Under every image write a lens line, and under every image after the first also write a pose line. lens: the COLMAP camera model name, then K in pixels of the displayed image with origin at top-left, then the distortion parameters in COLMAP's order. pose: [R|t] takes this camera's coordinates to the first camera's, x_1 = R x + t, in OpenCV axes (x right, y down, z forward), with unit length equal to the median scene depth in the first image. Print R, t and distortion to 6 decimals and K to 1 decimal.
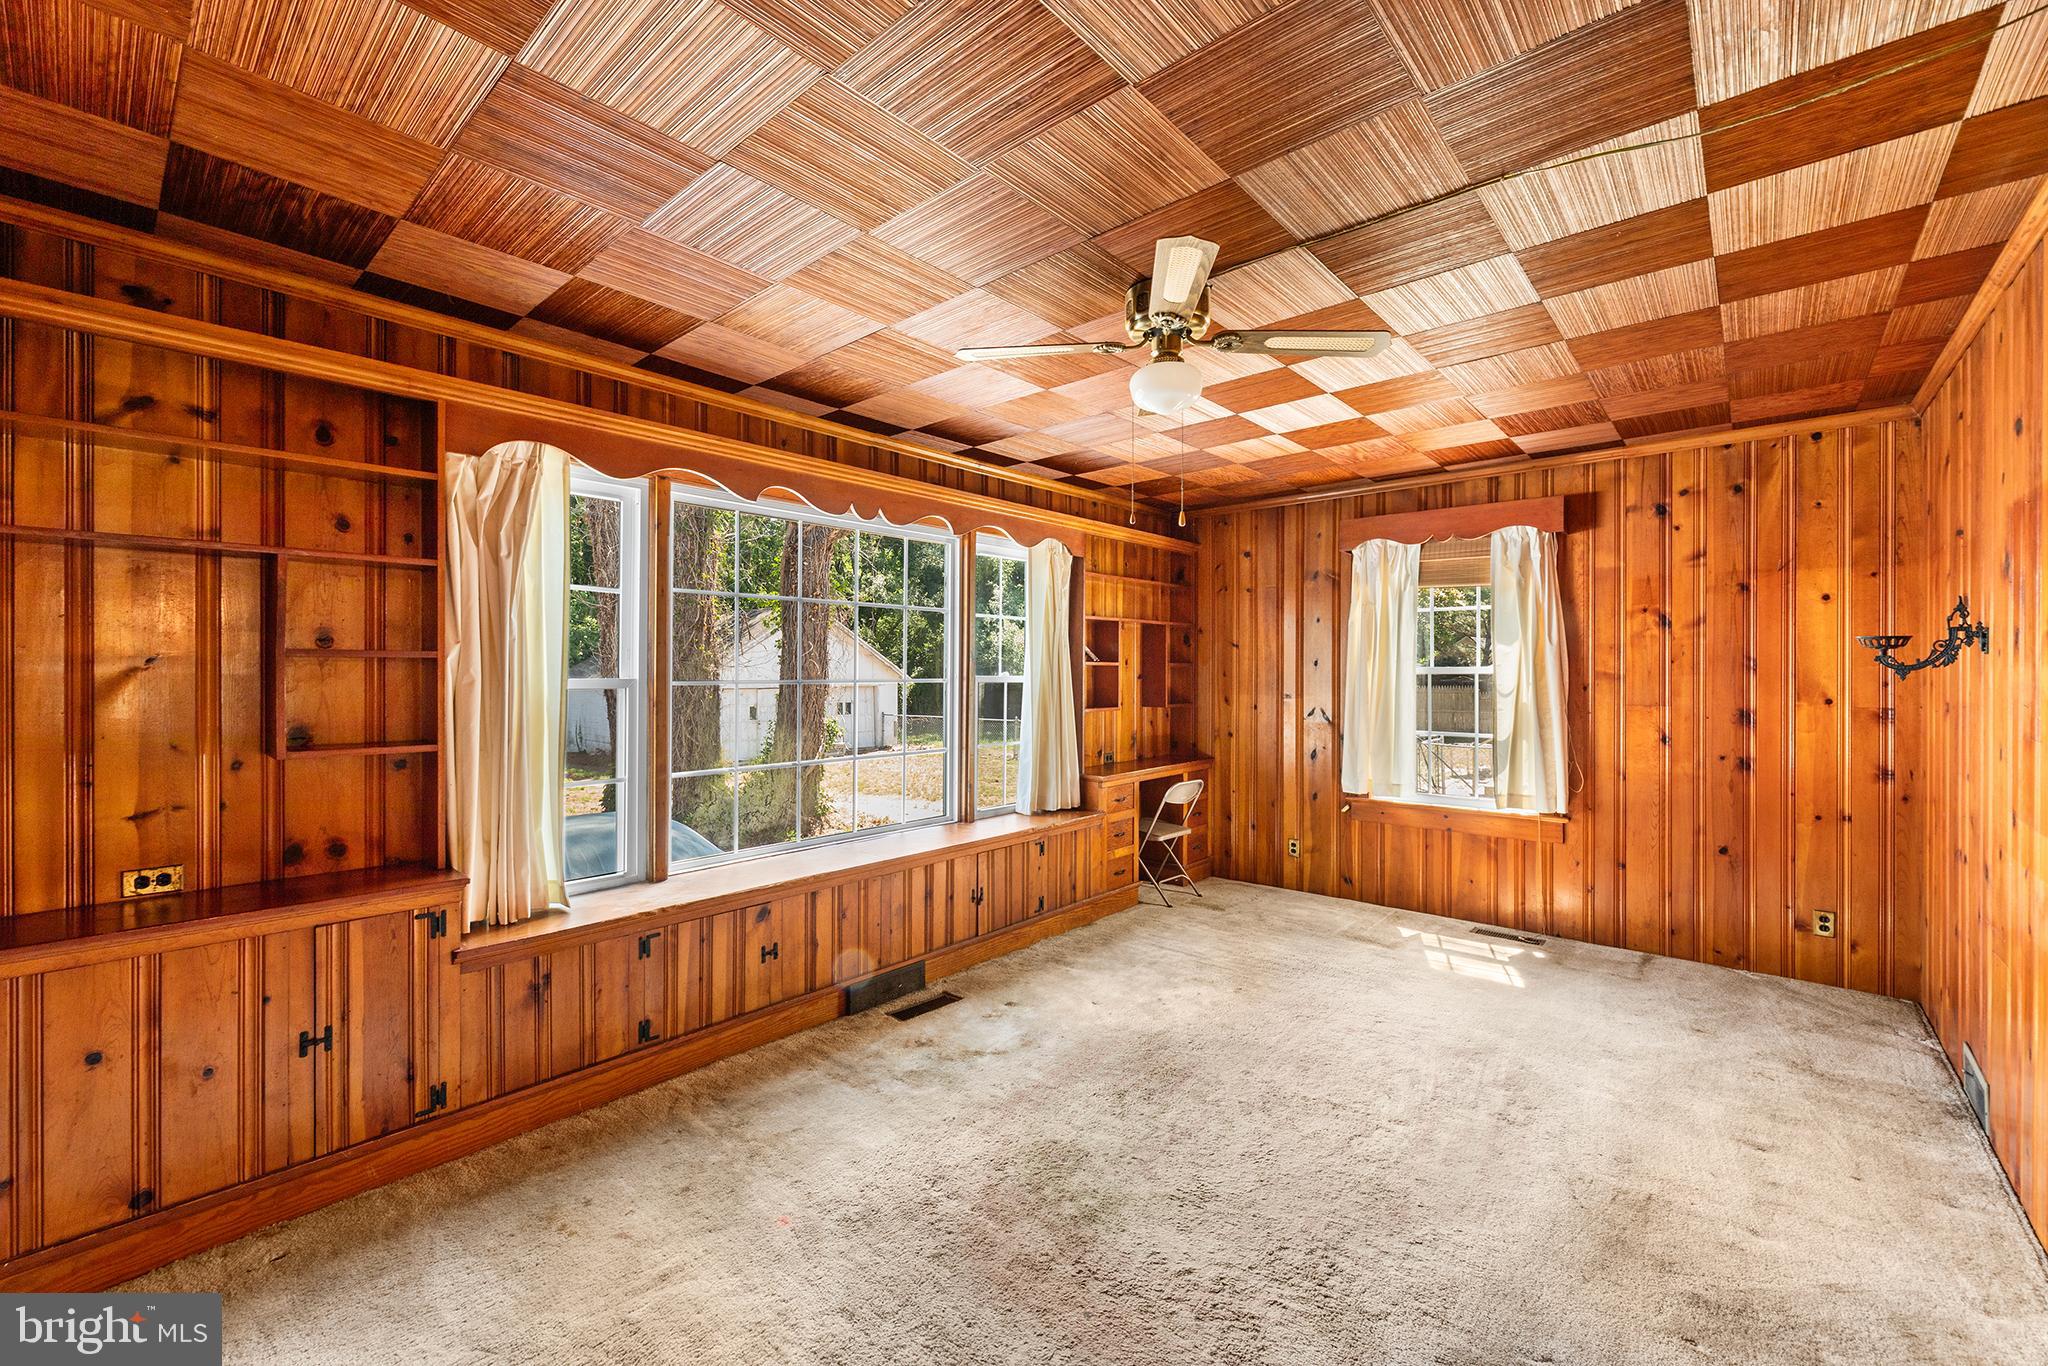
lens RADIAL K [[833.6, 0, 1030.2], [0, 833.6, 679.5], [0, 0, 1]] dist [0.001036, -0.000115]
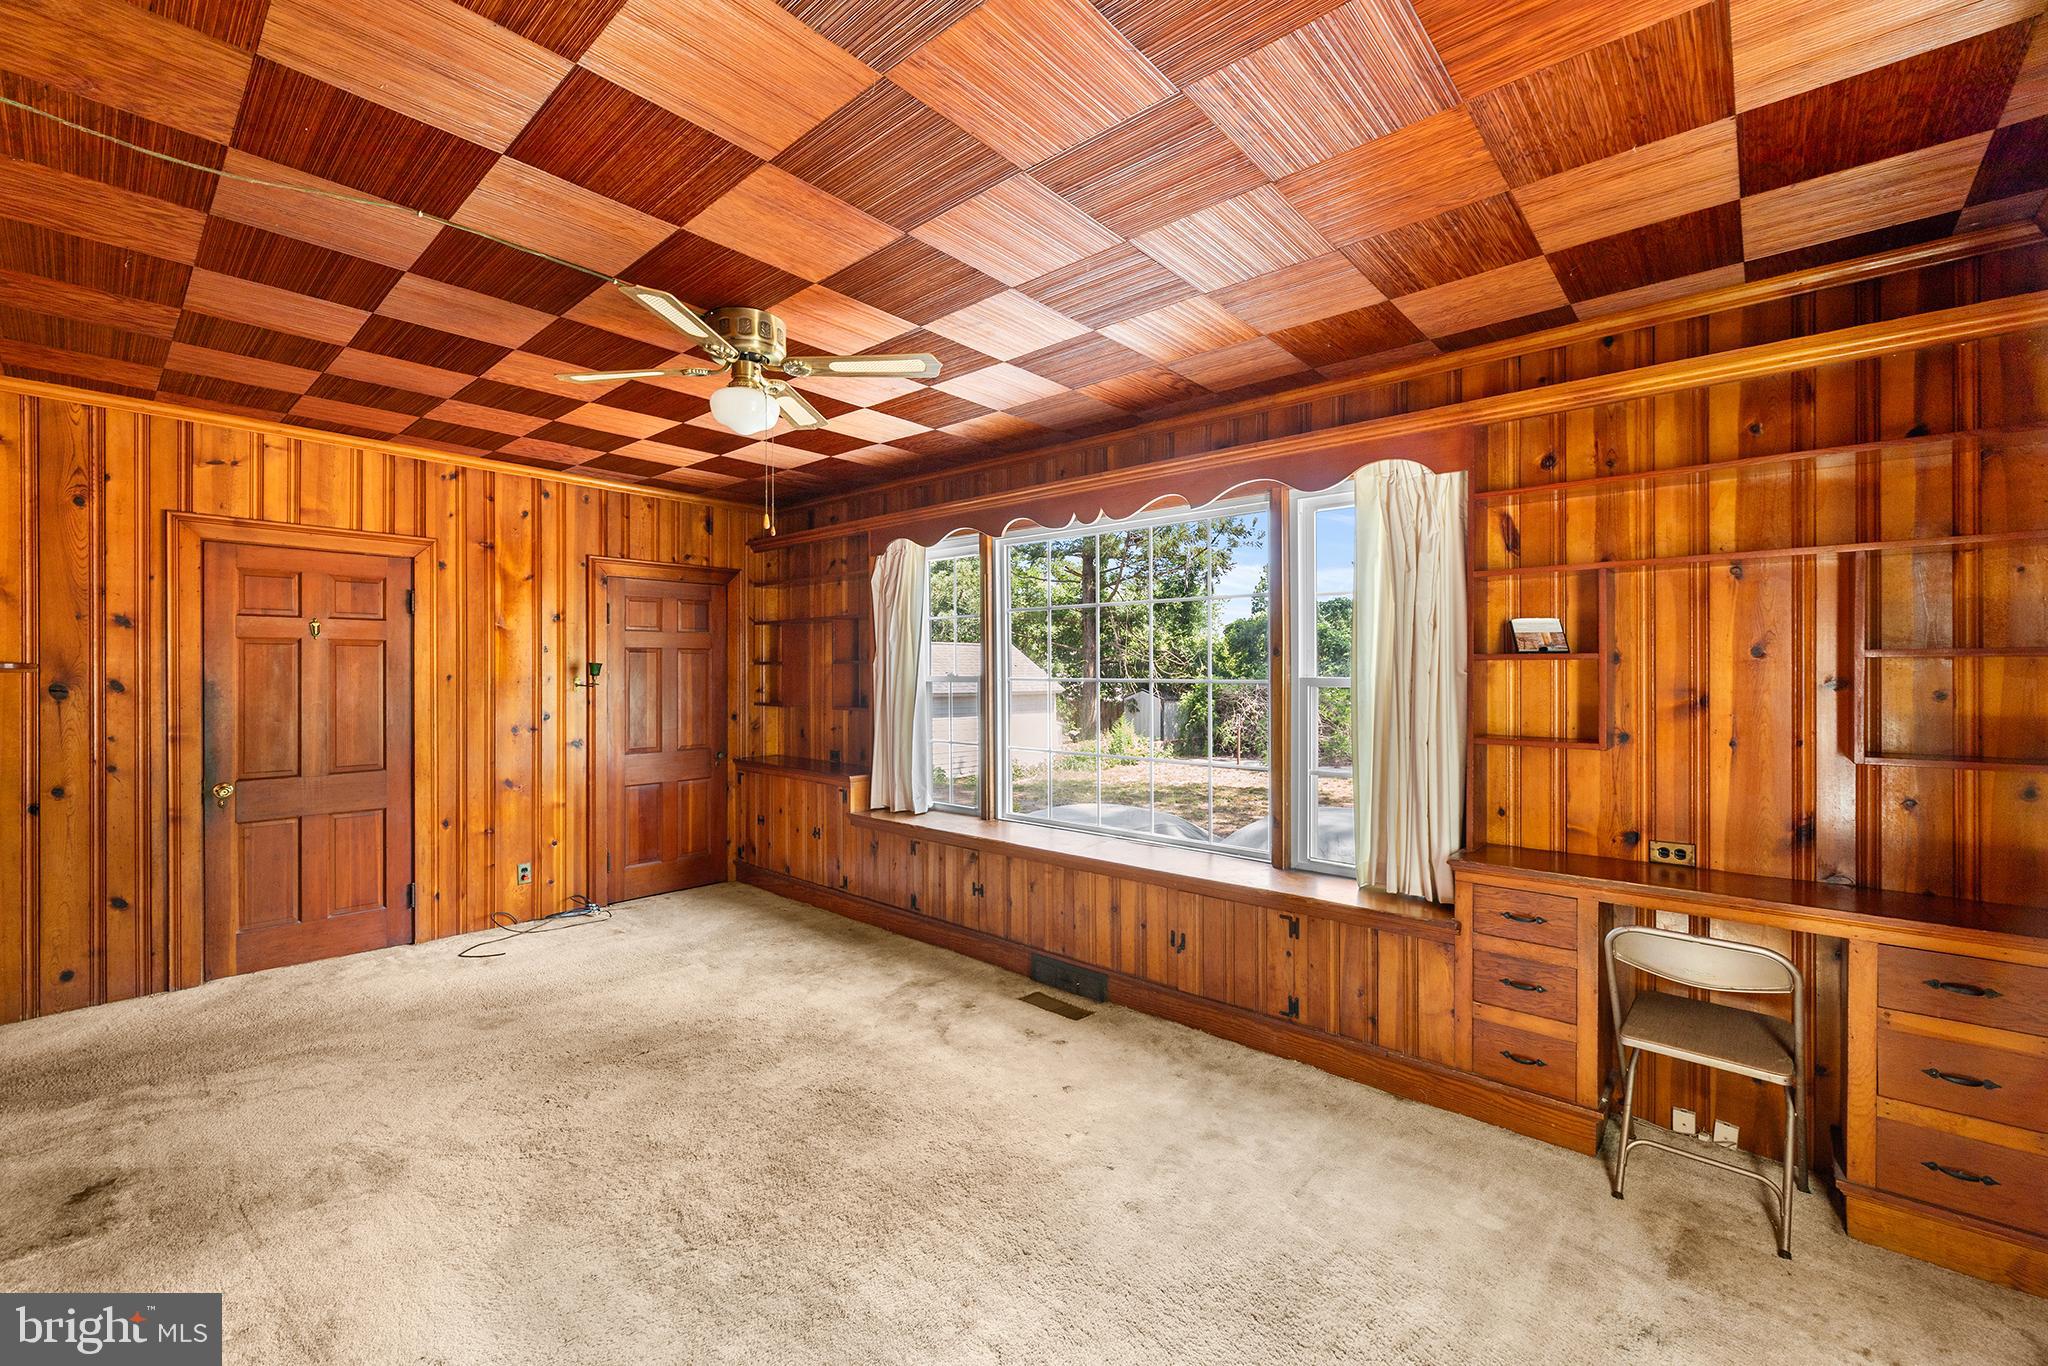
lens RADIAL K [[843.8, 0, 1017.5], [0, 843.8, 688.0], [0, 0, 1]] dist [-0.000074, -0.000448]
pose [[-0.013032, 0.010857, -0.999856, 0.952364], [-0.017665, 0.999783, 0.011086, 0.002432], [0.999759, 0.017807, -0.012837, 1.043430]]
